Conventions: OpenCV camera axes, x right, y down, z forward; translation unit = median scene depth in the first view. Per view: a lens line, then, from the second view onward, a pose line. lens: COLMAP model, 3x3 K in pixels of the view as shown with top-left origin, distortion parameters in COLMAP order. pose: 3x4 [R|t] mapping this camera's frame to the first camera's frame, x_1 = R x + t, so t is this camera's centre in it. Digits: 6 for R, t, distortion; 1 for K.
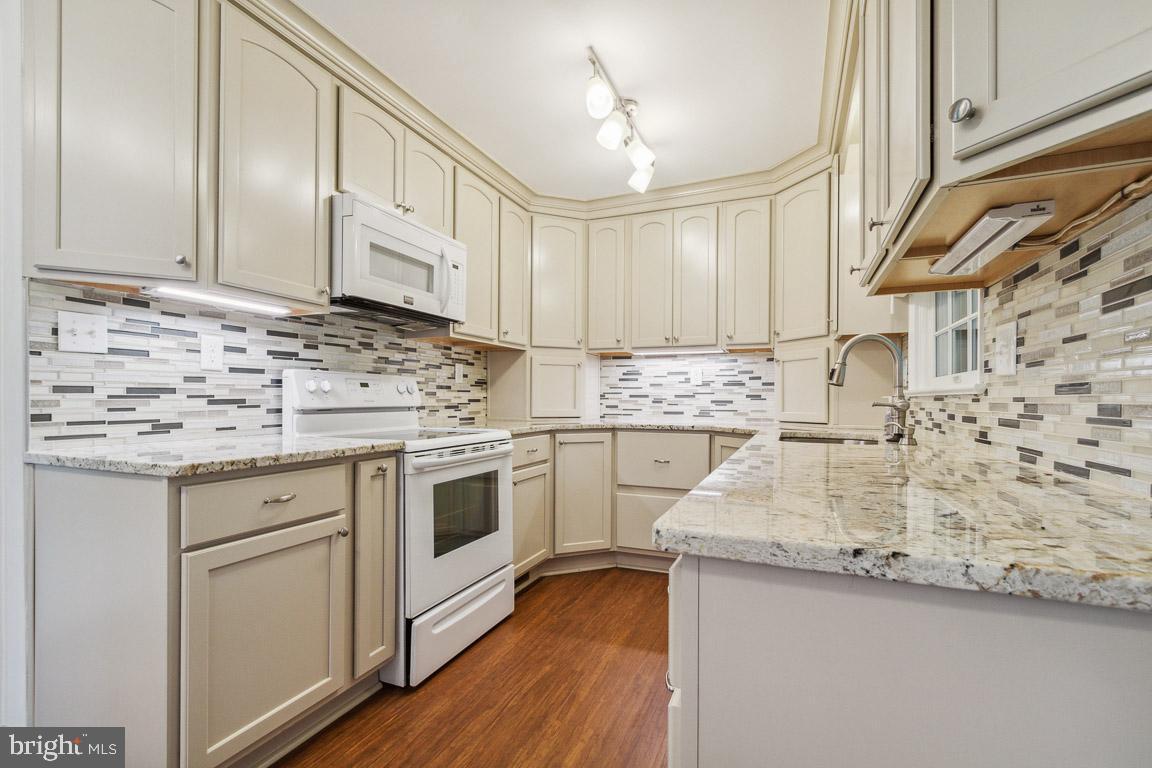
lens RADIAL K [[529.6, 0, 573.7], [0, 529.6, 400.4], [0, 0, 1]] dist [0.004349, -0.001670]
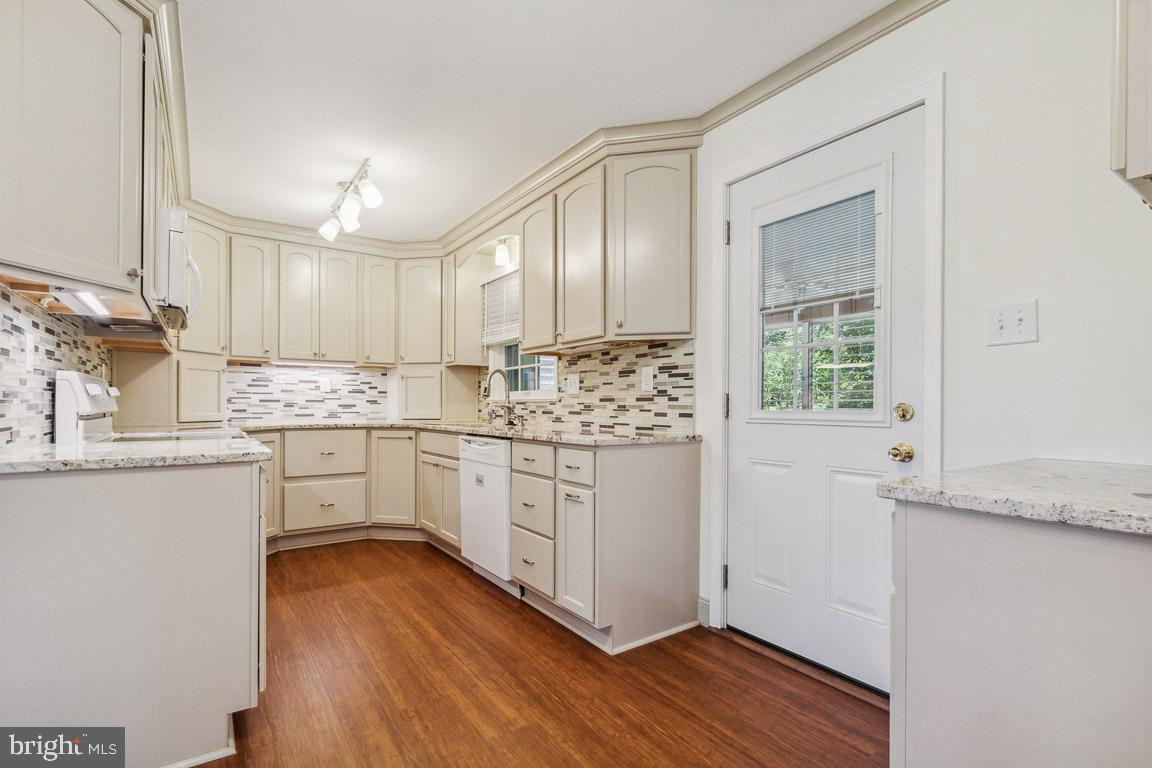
lens RADIAL K [[529.6, 0, 569.8], [0, 529.6, 405.4], [0, 0, 1]] dist [0.004349, -0.001670]
pose [[0.542350, -0.003714, 0.840144, -0.870487], [0.002717, 0.999993, 0.002667, 0.000245], [-0.840148, 0.000836, 0.542356, -0.235226]]
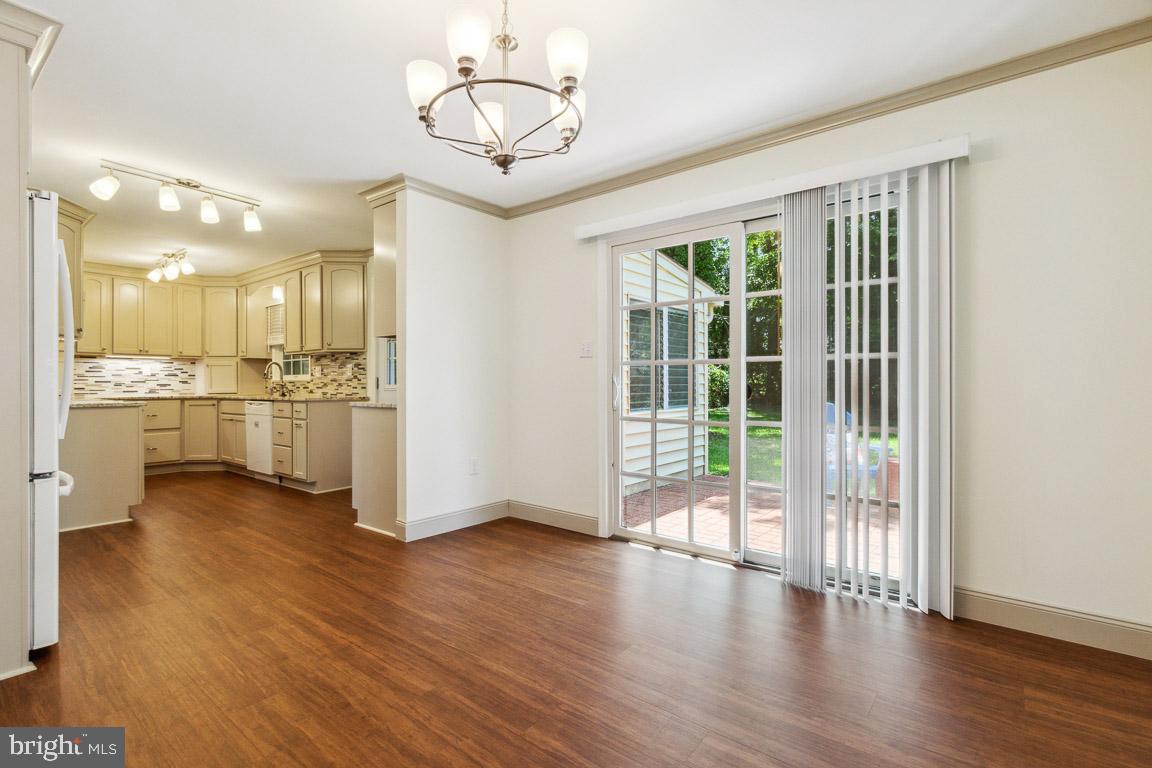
lens RADIAL K [[529.6, 0, 568.5], [0, 529.6, 386.2], [0, 0, 1]] dist [0.004349, -0.001670]
pose [[0.277193, -0.009418, 0.960768, -1.939281], [0.007638, 0.999942, 0.007599, 0.007553], [-0.960784, 0.005232, 0.277248, -1.520084]]
